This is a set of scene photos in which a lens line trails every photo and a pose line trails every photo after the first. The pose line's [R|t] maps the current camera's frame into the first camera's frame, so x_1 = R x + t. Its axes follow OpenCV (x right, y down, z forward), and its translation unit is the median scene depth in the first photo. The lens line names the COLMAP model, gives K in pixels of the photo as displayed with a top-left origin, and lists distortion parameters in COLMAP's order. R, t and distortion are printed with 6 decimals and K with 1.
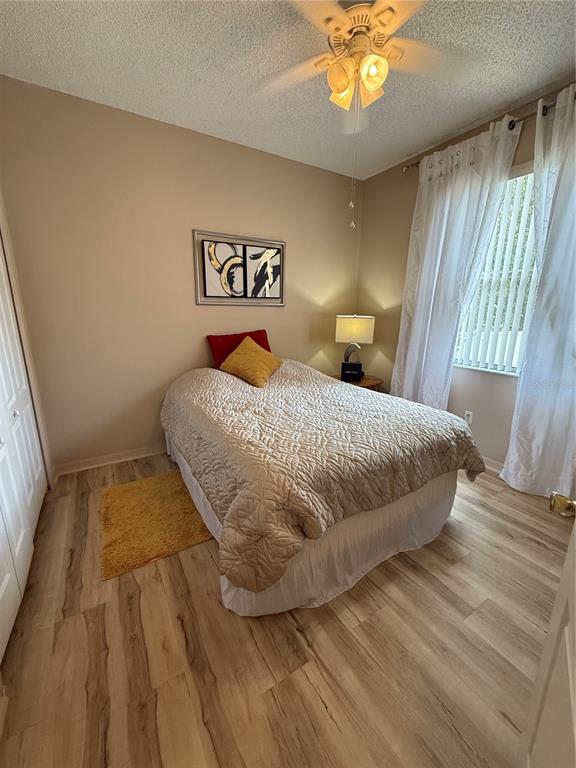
lens RADIAL K [[307.6, 0, 286.9], [0, 307.6, 383.2], [0, 0, 1]] dist [-0.000850, 0.000487]
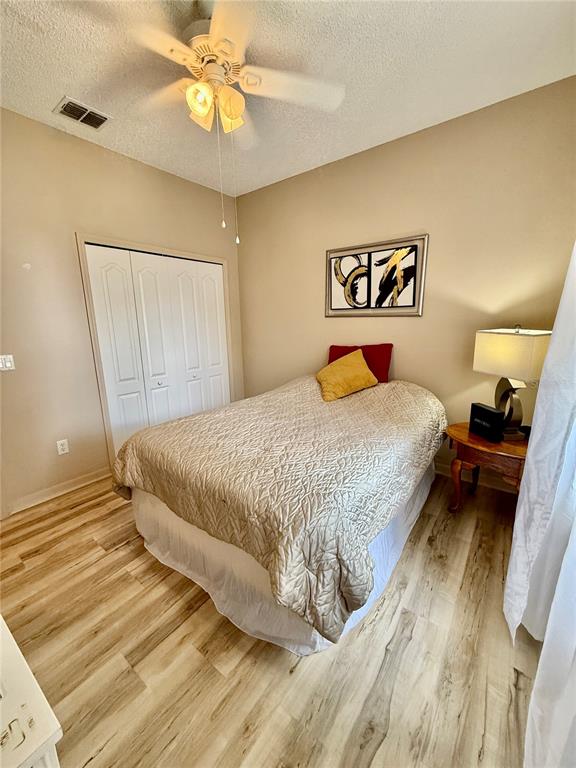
lens RADIAL K [[307.6, 0, 284.8], [0, 307.6, 381.7], [0, 0, 1]] dist [-0.000850, 0.000487]
pose [[0.360293, 0.177543, -0.915788, 0.695491], [-0.196823, 0.974089, 0.111411, -0.119811], [0.911839, 0.140107, 0.385902, 0.458215]]
